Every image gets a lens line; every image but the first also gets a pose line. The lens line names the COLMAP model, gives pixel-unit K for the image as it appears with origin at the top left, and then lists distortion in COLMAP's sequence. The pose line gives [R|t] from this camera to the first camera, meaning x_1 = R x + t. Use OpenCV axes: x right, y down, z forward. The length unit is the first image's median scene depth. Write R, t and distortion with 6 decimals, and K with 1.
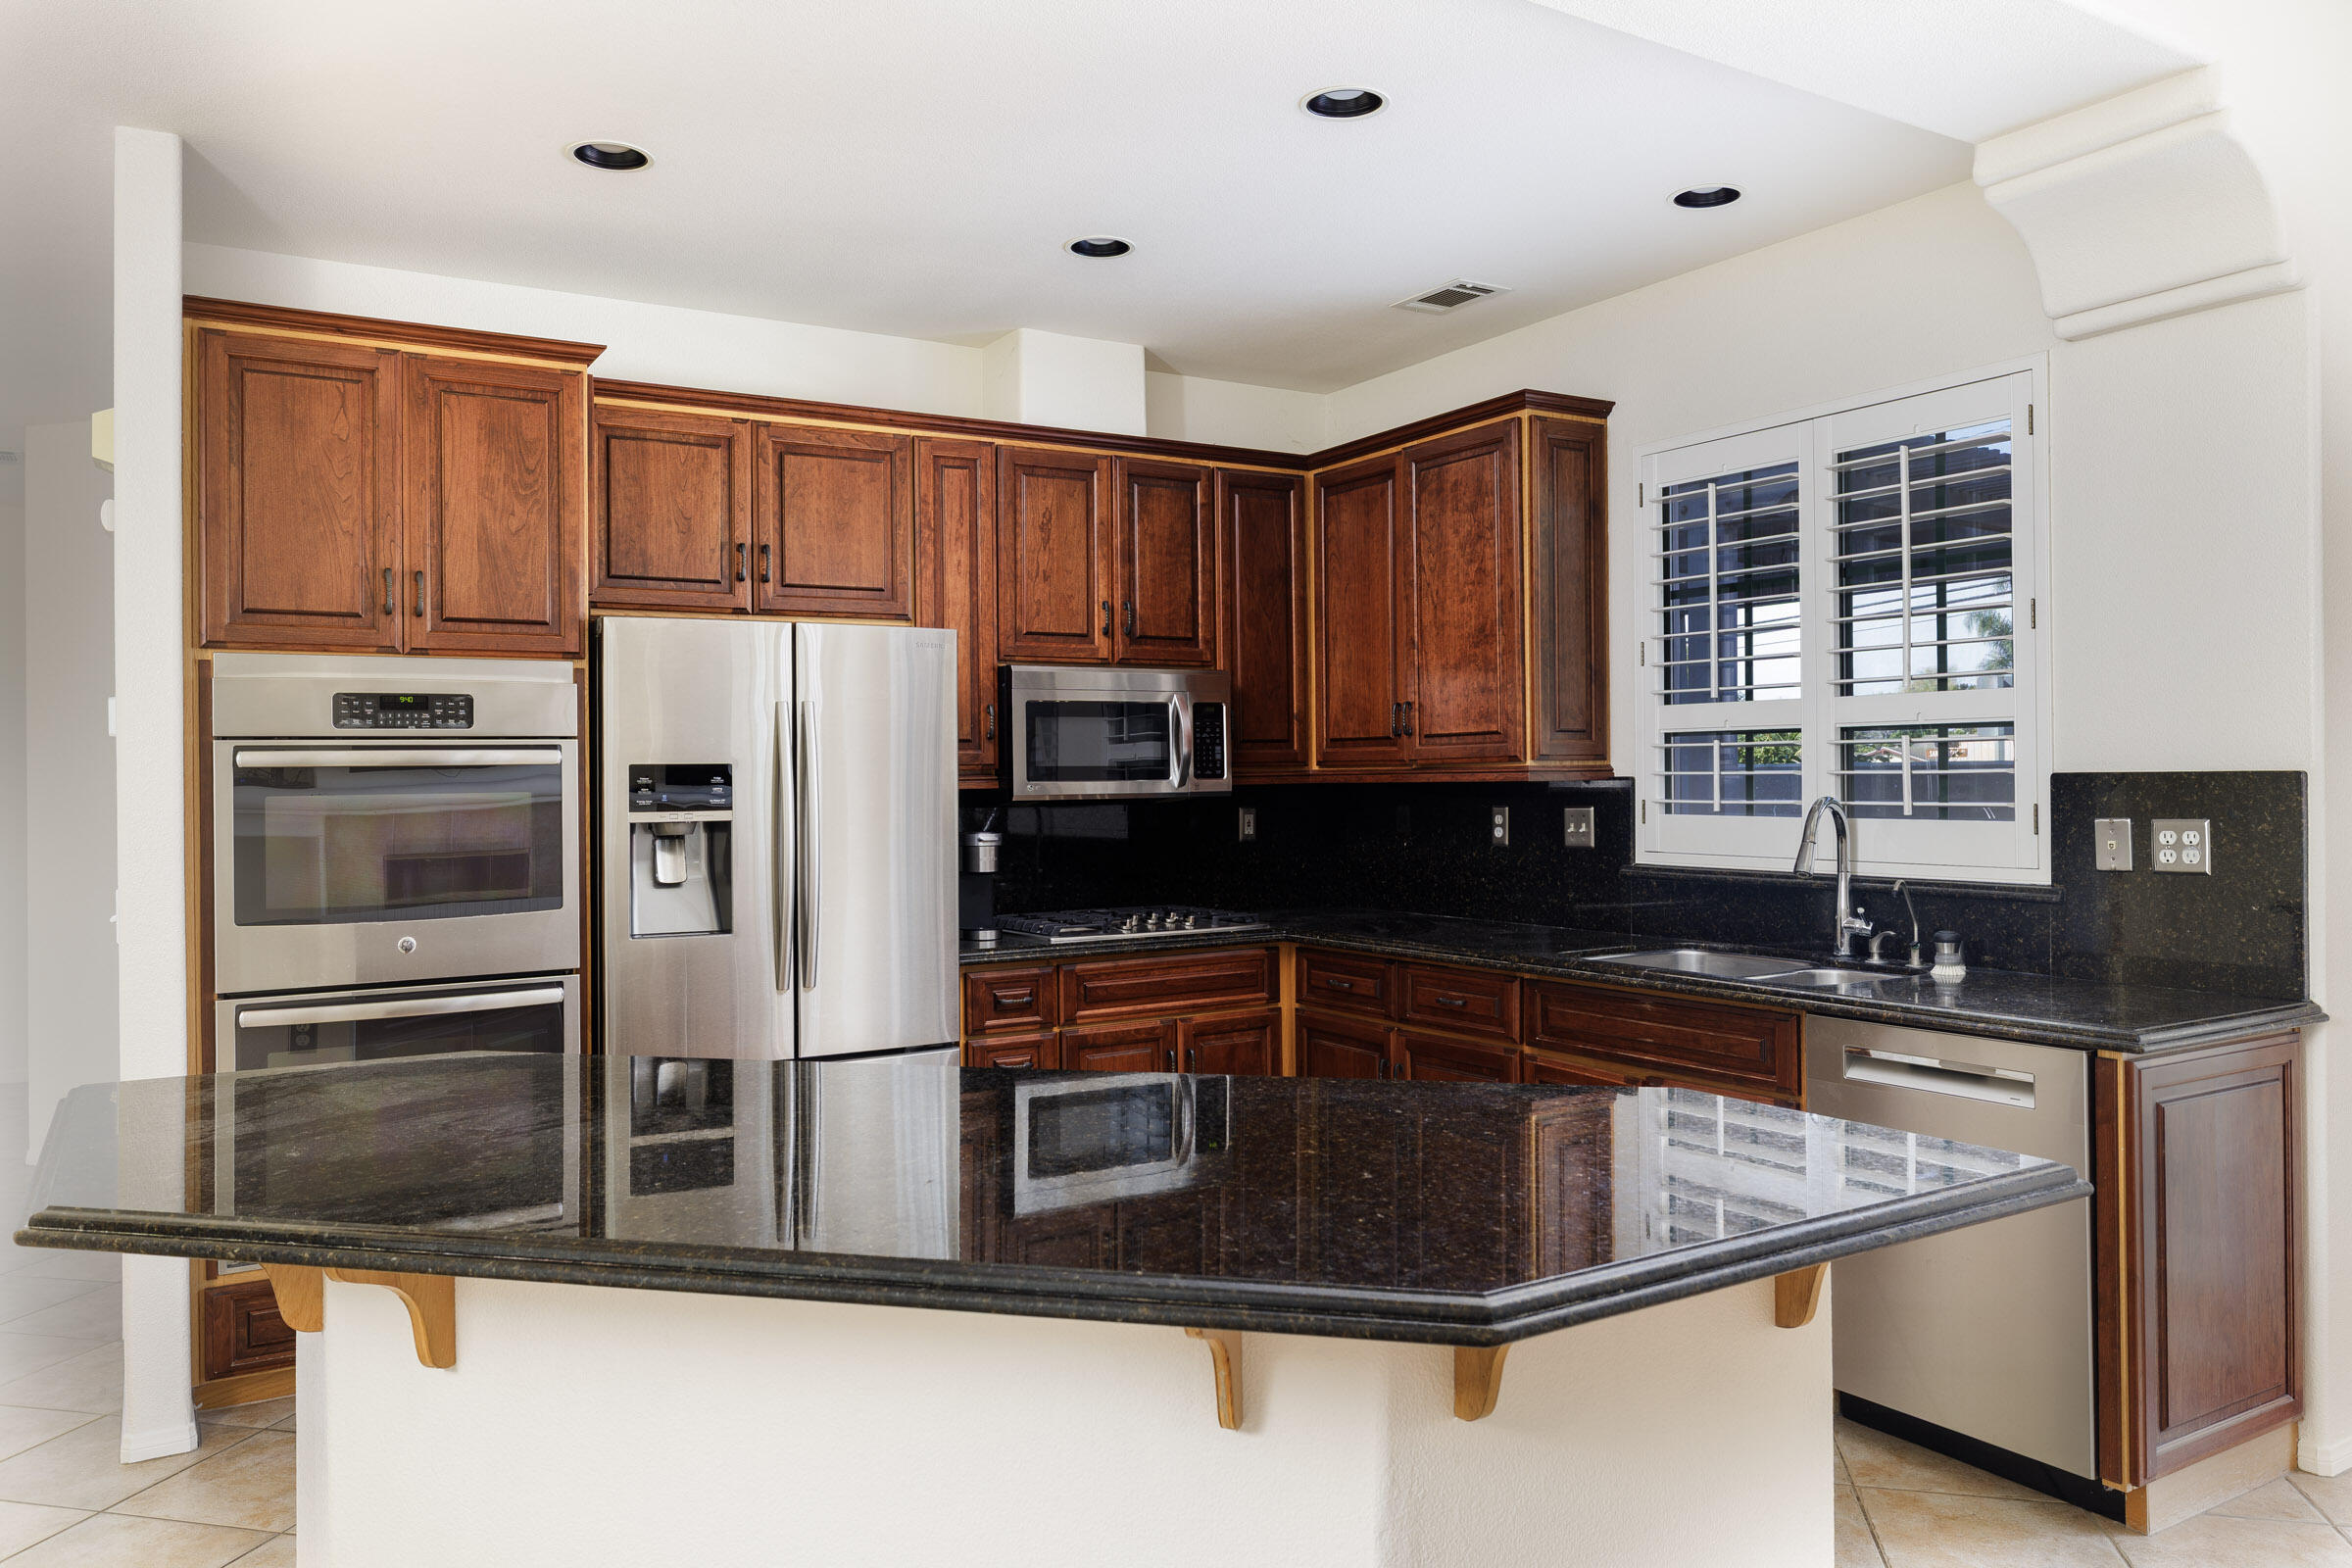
lens RADIAL K [[1668.9, 0, 1174.7], [0, 1668.9, 787.5], [0, 0, 1]] dist [-0.007015, -0.001807]
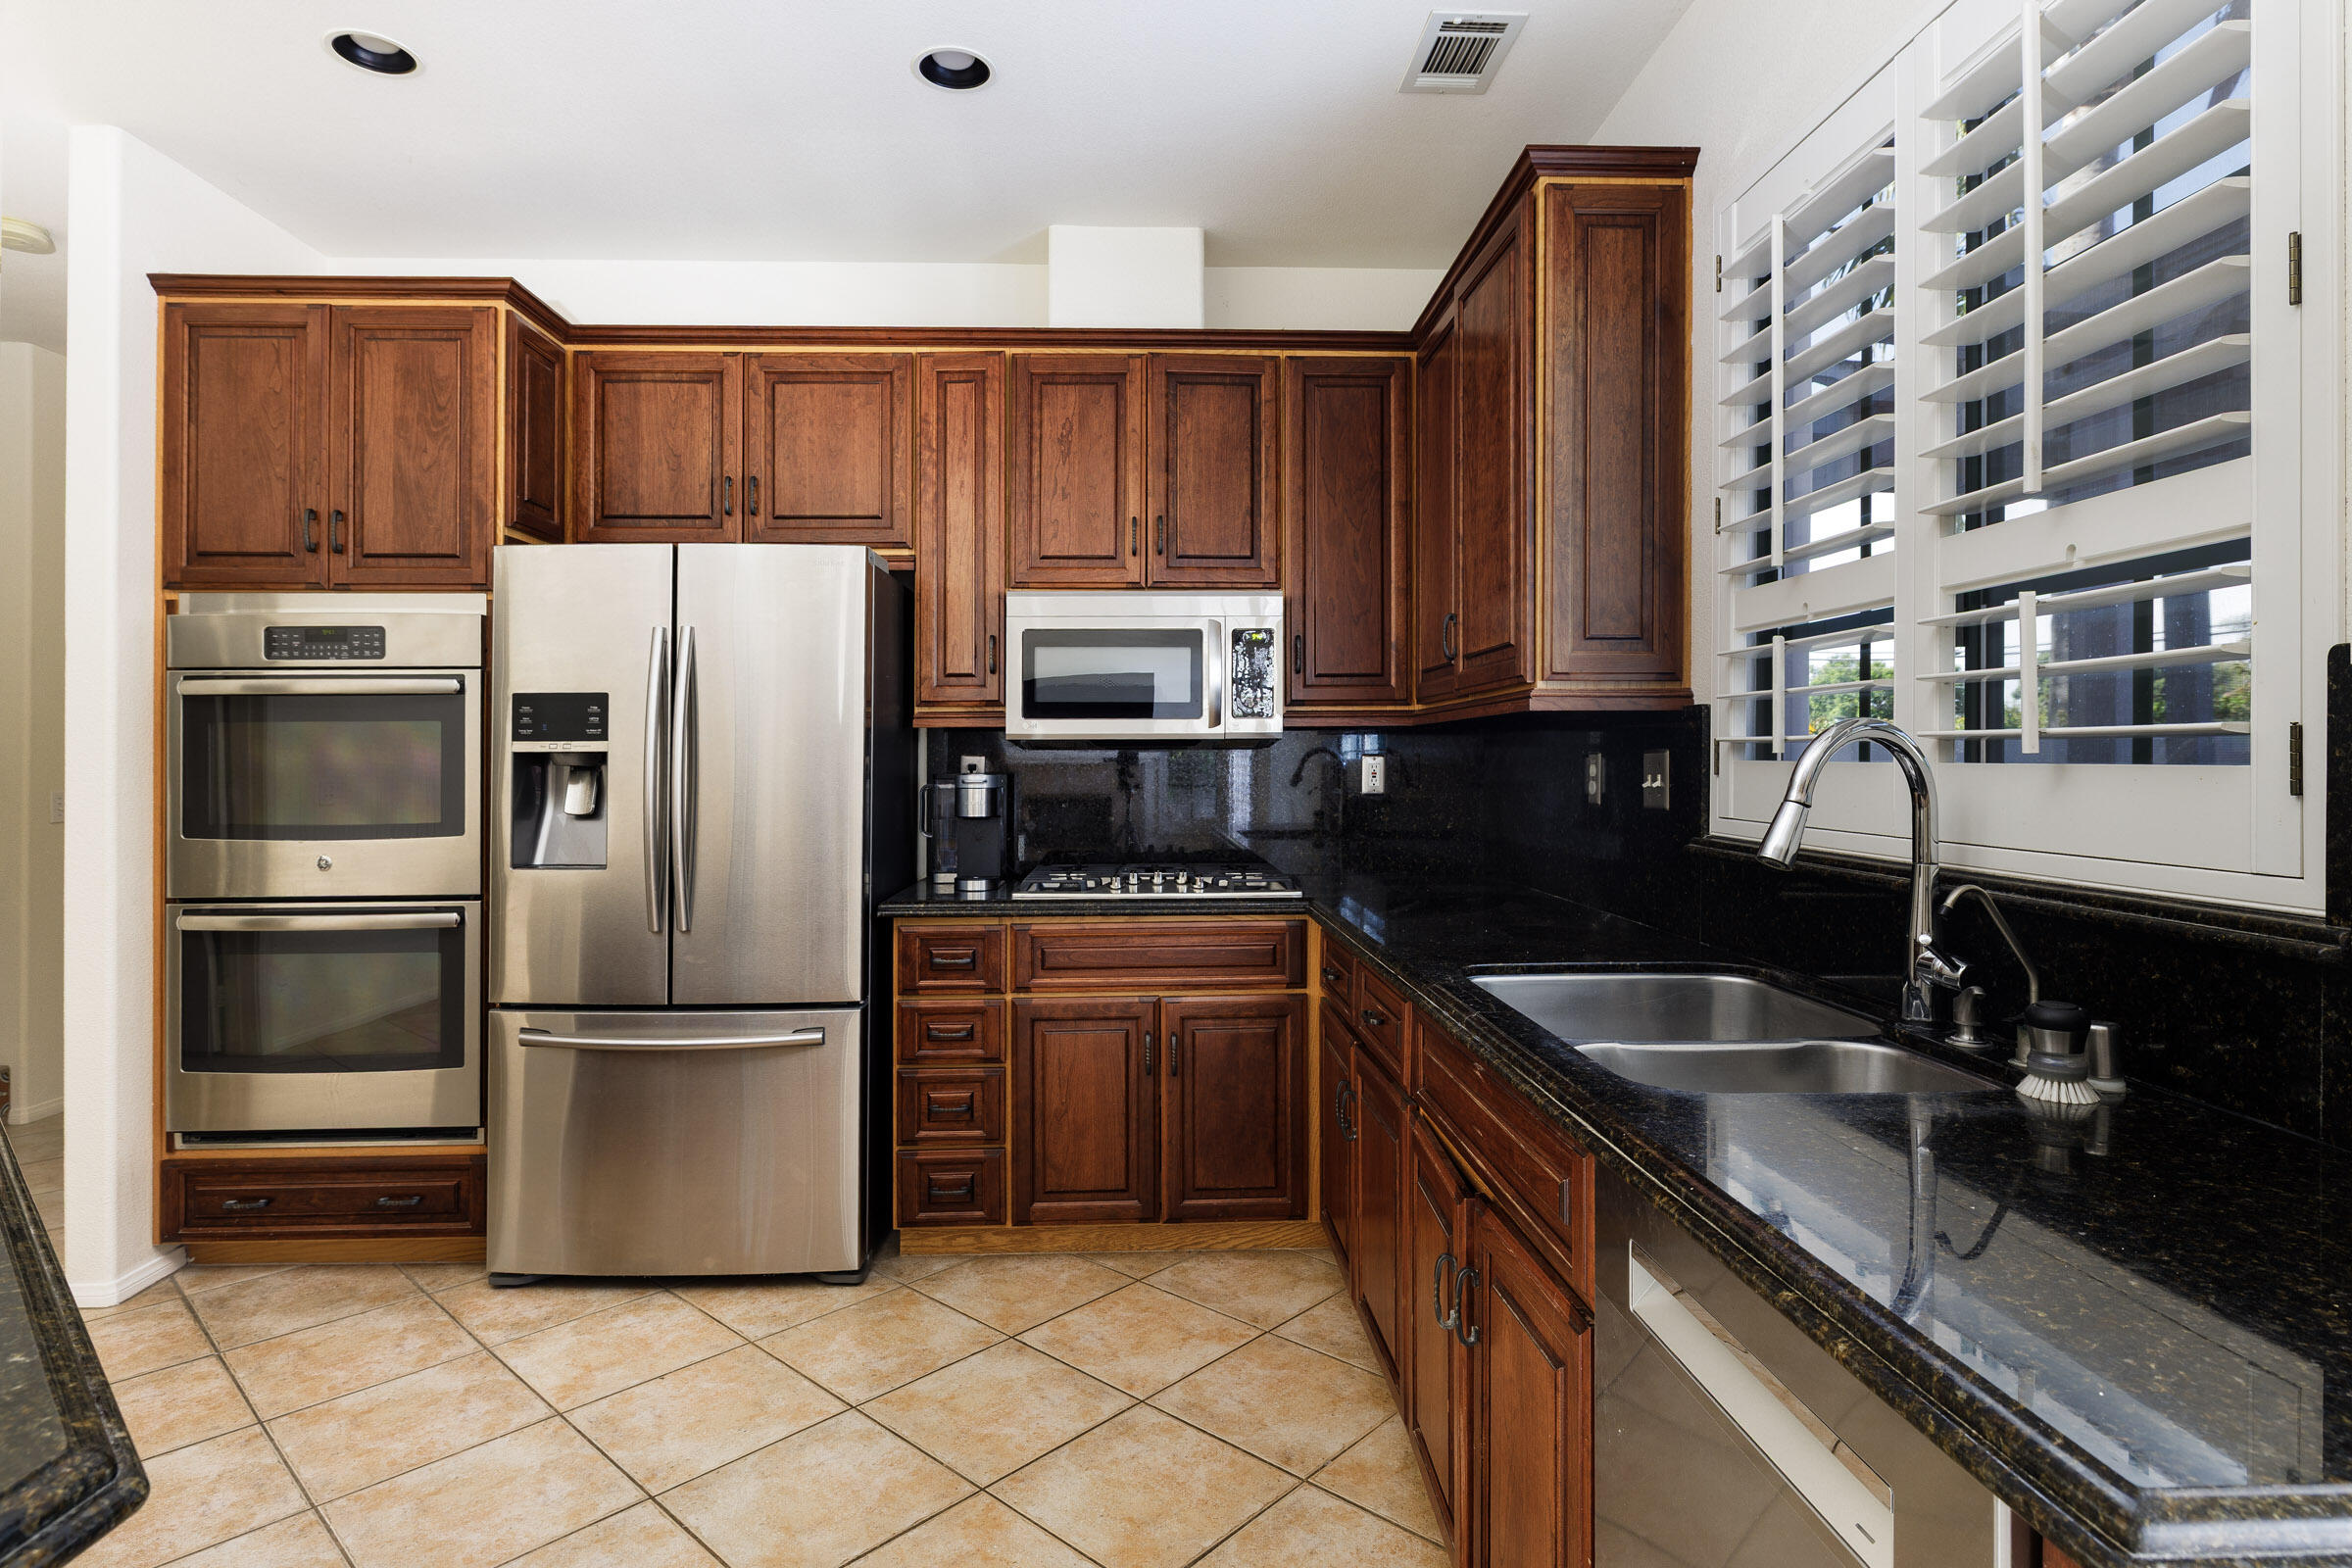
lens RADIAL K [[1260.8, 0, 1180.1], [0, 1260.8, 761.6], [0, 0, 1]] dist [-0.003387, 0.000591]
pose [[0.875665, 0.011950, -0.482771, 0.344241], [-0.011337, 0.999927, 0.004188, 0.017333], [0.482786, 0.001805, 0.875736, 0.477214]]
